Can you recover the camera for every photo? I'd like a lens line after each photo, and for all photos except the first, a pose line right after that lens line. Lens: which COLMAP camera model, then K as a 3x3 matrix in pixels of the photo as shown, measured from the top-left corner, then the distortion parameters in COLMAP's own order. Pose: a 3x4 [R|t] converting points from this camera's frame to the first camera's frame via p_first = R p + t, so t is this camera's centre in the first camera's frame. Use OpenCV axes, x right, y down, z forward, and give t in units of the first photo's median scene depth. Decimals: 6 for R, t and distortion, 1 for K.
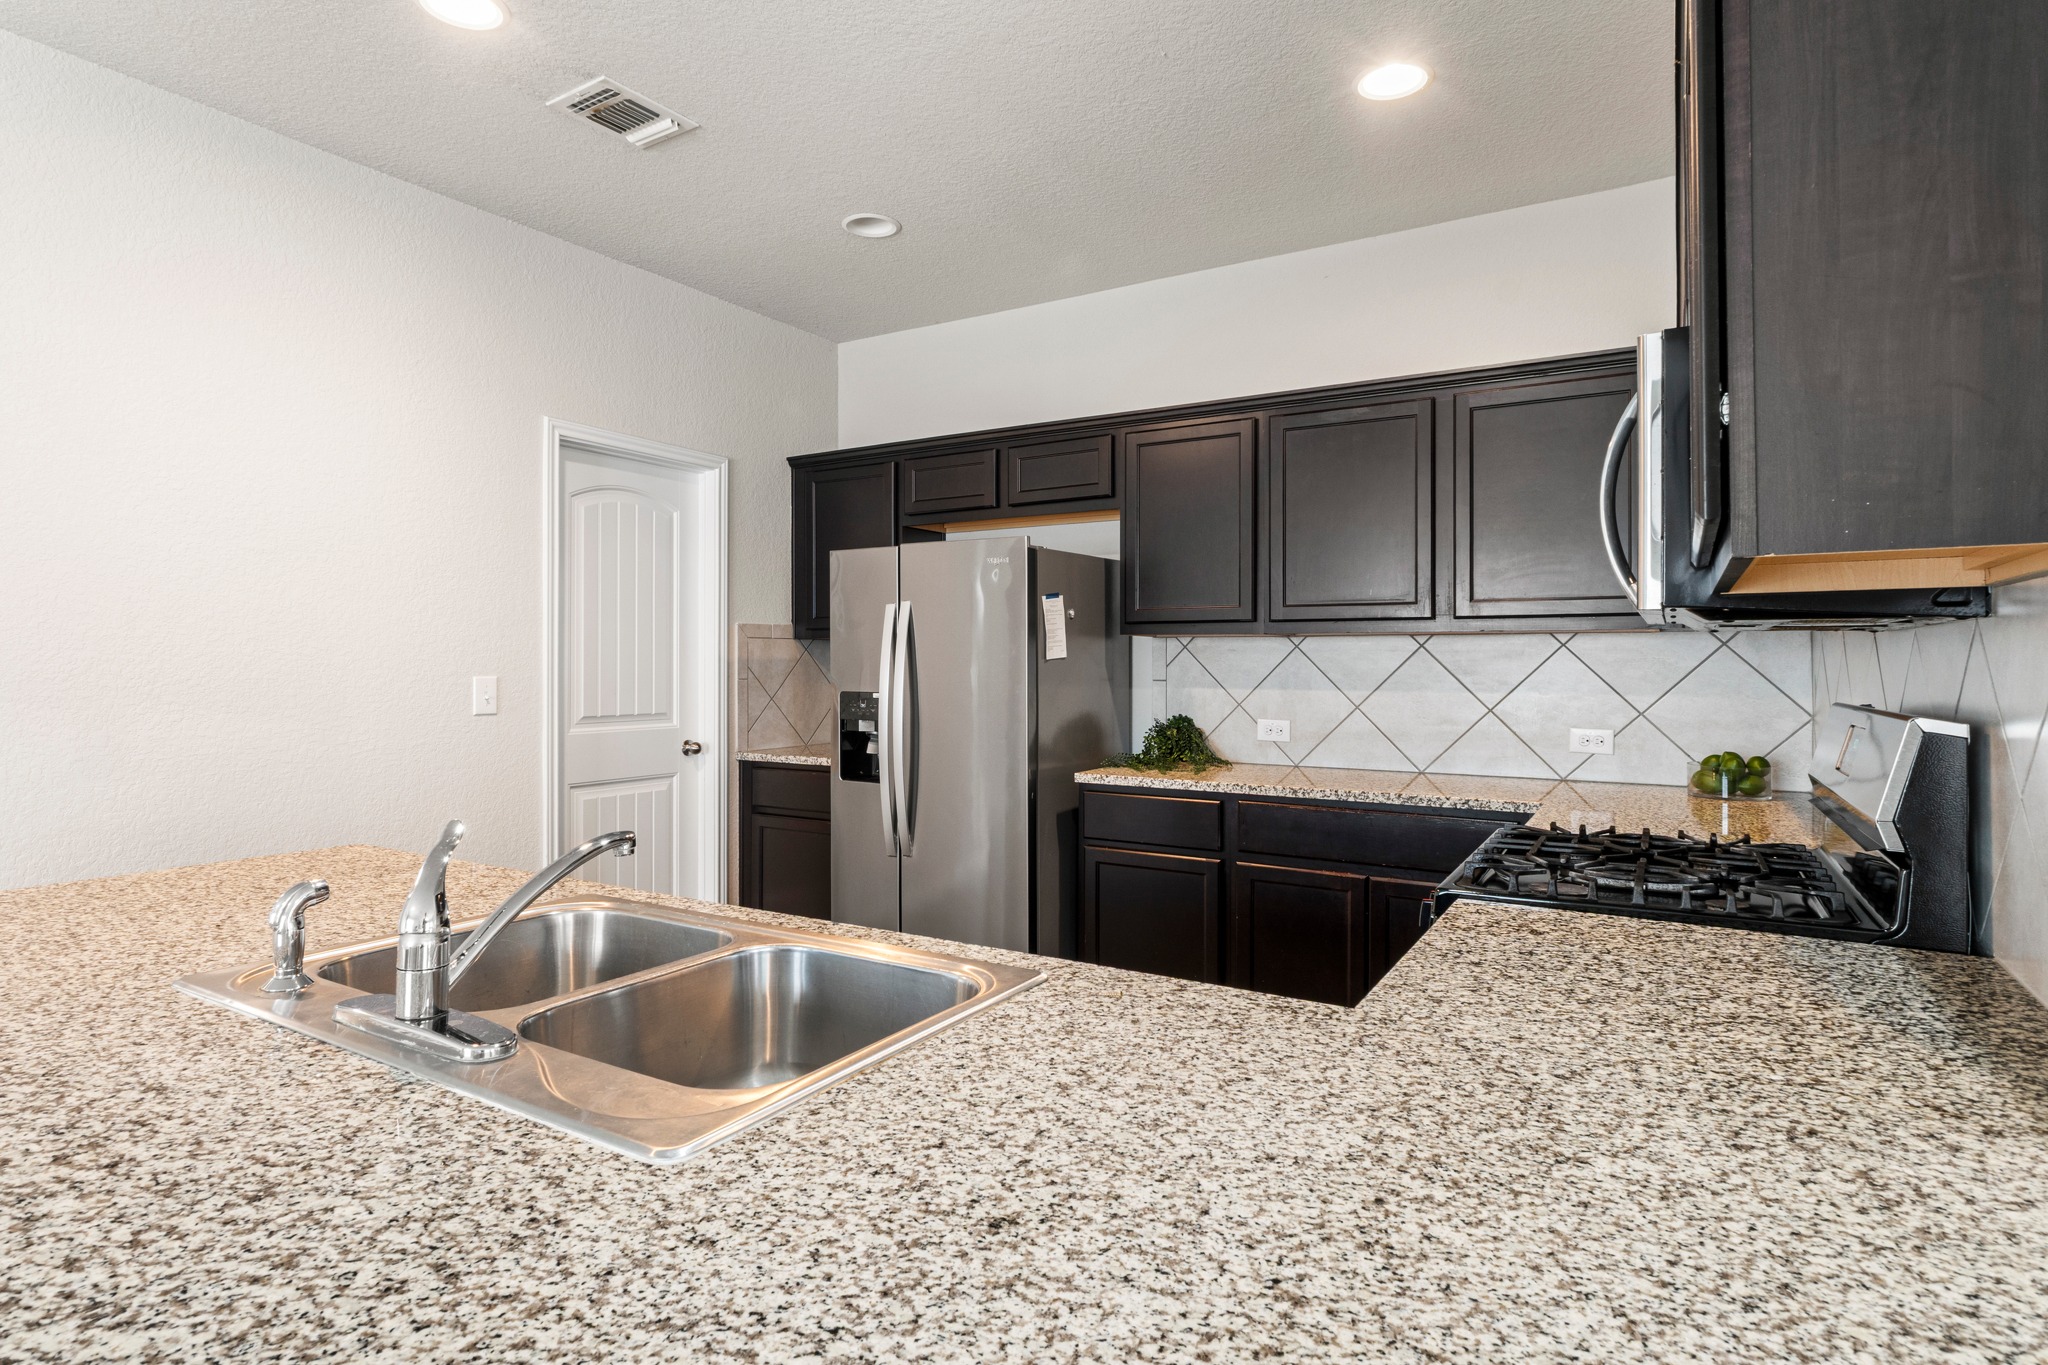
lens RADIAL K [[1079.2, 0, 1012.2], [0, 1079.2, 665.3], [0, 0, 1]] dist [-0.003869, -0.000429]
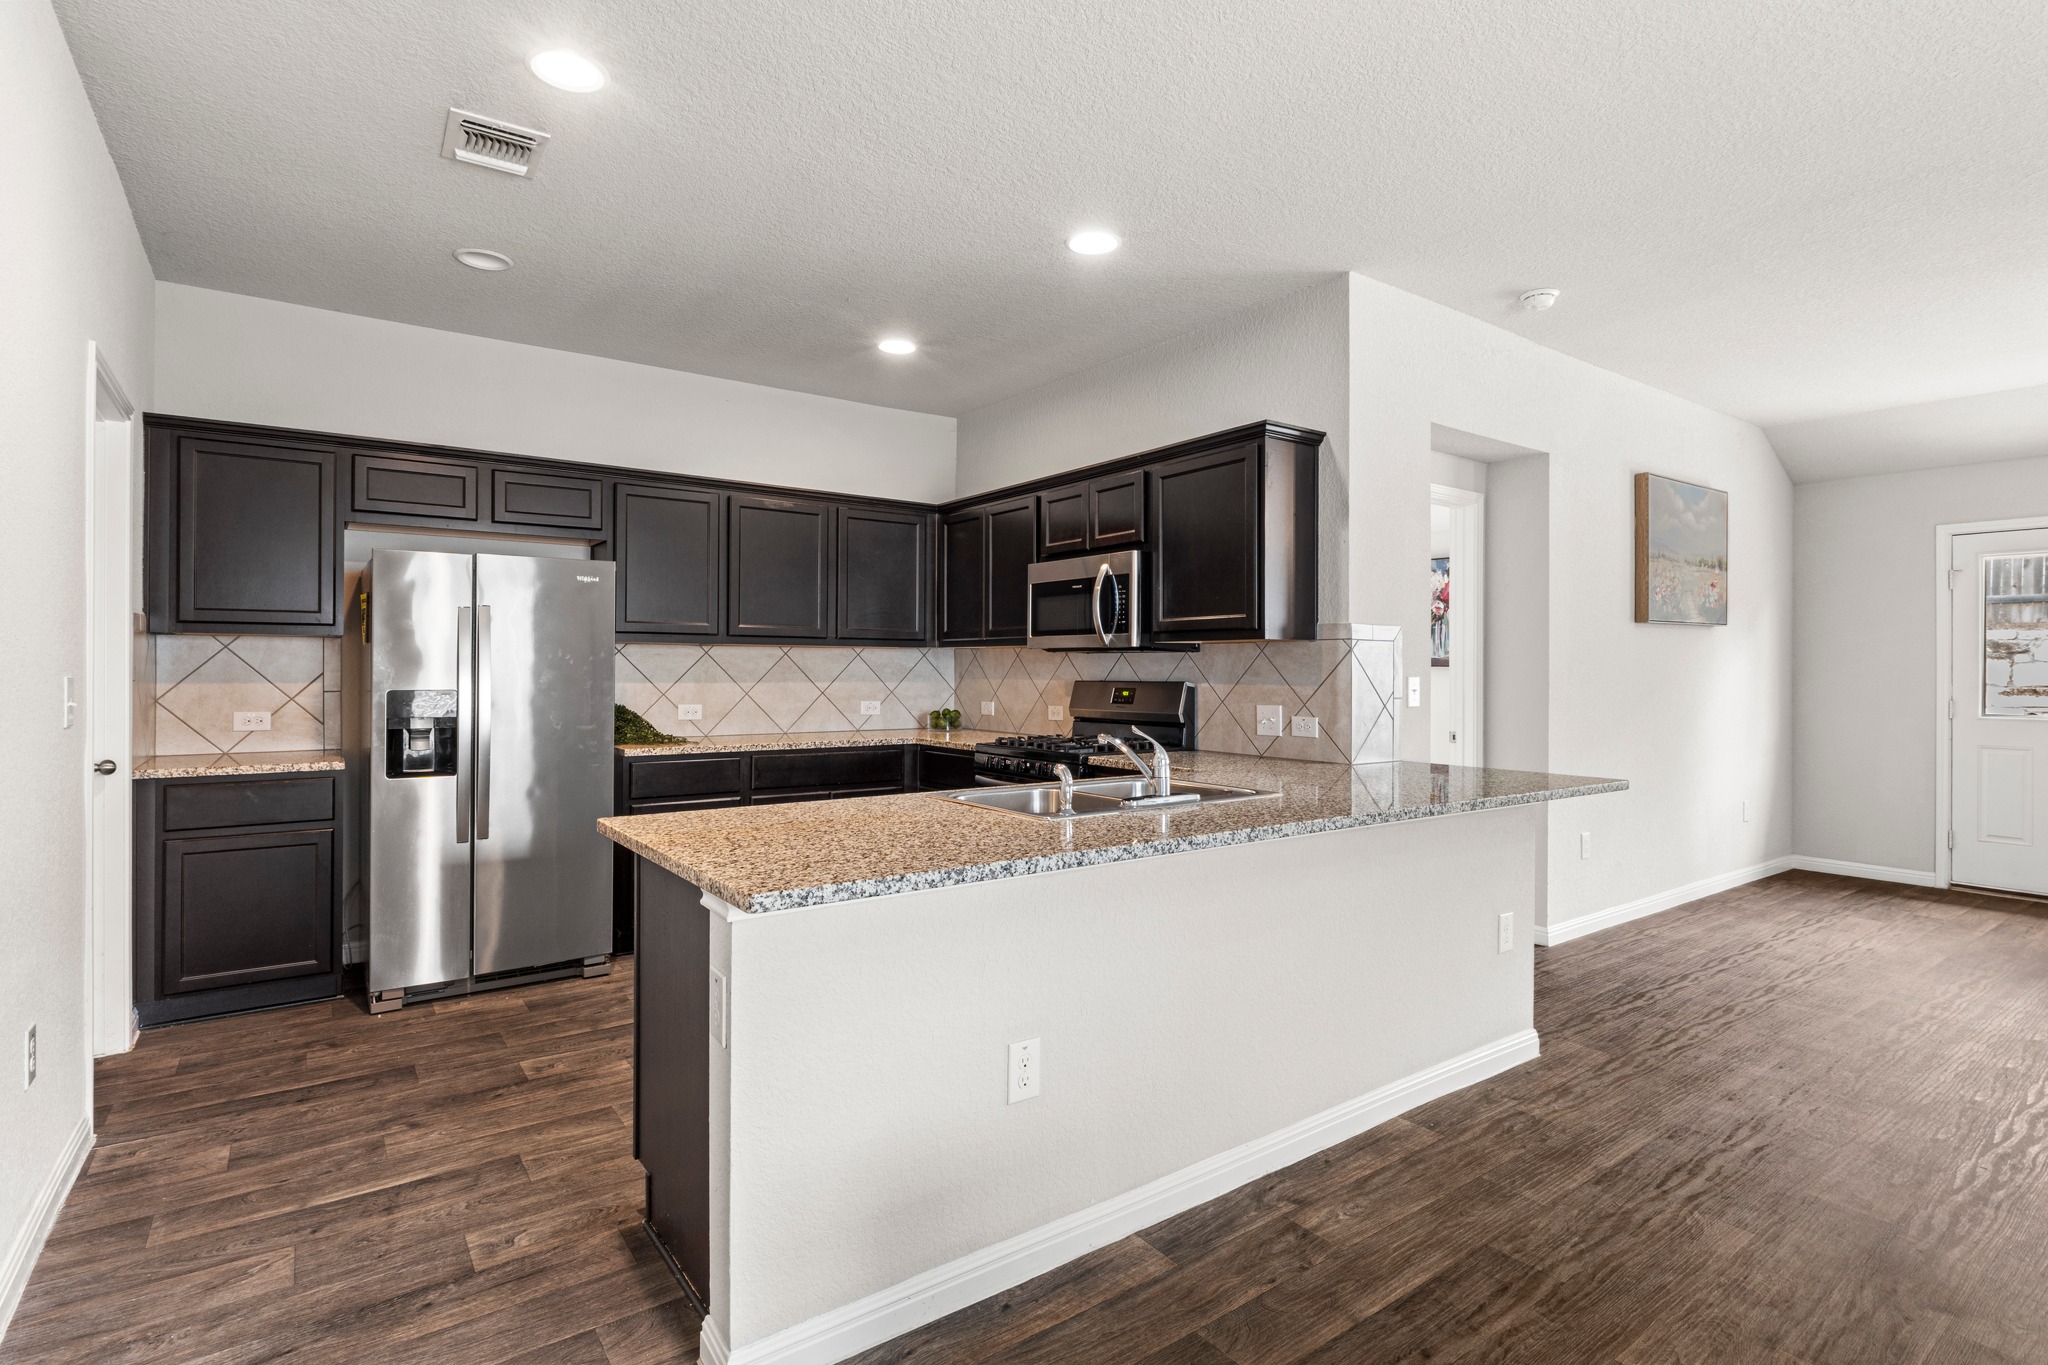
lens RADIAL K [[1000.8, 0, 1022.4], [0, 1000.8, 664.6], [0, 0, 1]] dist [0.000034, 0.000771]
pose [[0.382122, 0.004726, 0.924100, -0.801773], [-0.002059, 0.999989, -0.004262, 0.003355], [-0.924110, -0.000275, 0.382128, 0.106137]]
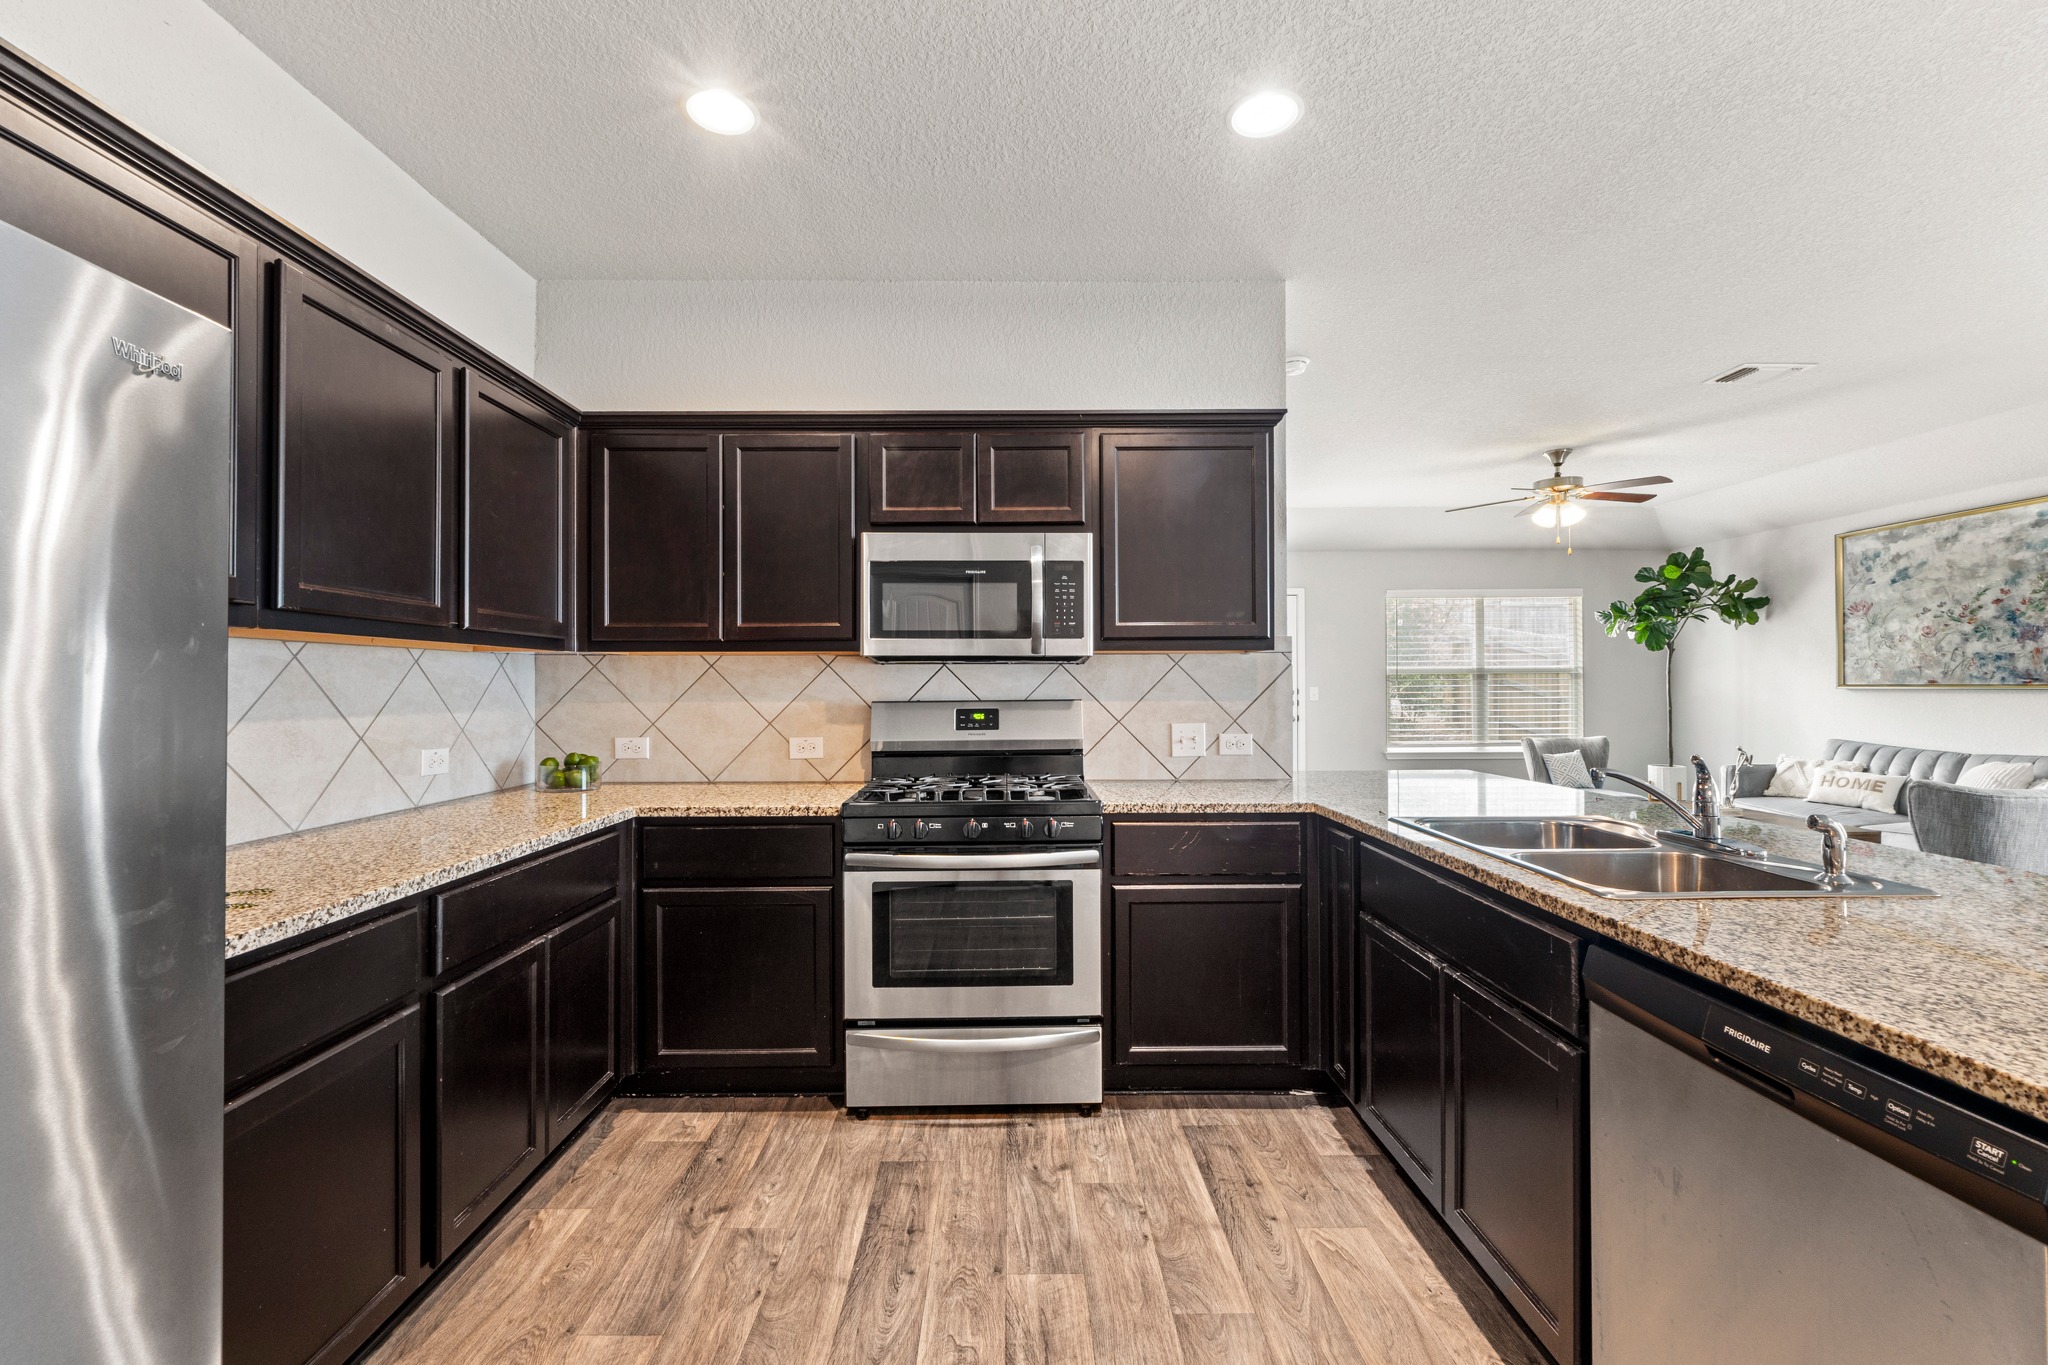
lens RADIAL K [[872.9, 0, 1018.4], [0, 872.9, 676.5], [0, 0, 1]] dist [0.001078, -0.000155]
pose [[-0.529012, 0.007516, 0.848581, -0.352766], [0.005327, 0.999970, -0.005536, 0.000542], [-0.848598, 0.001592, -0.529037, 0.845618]]
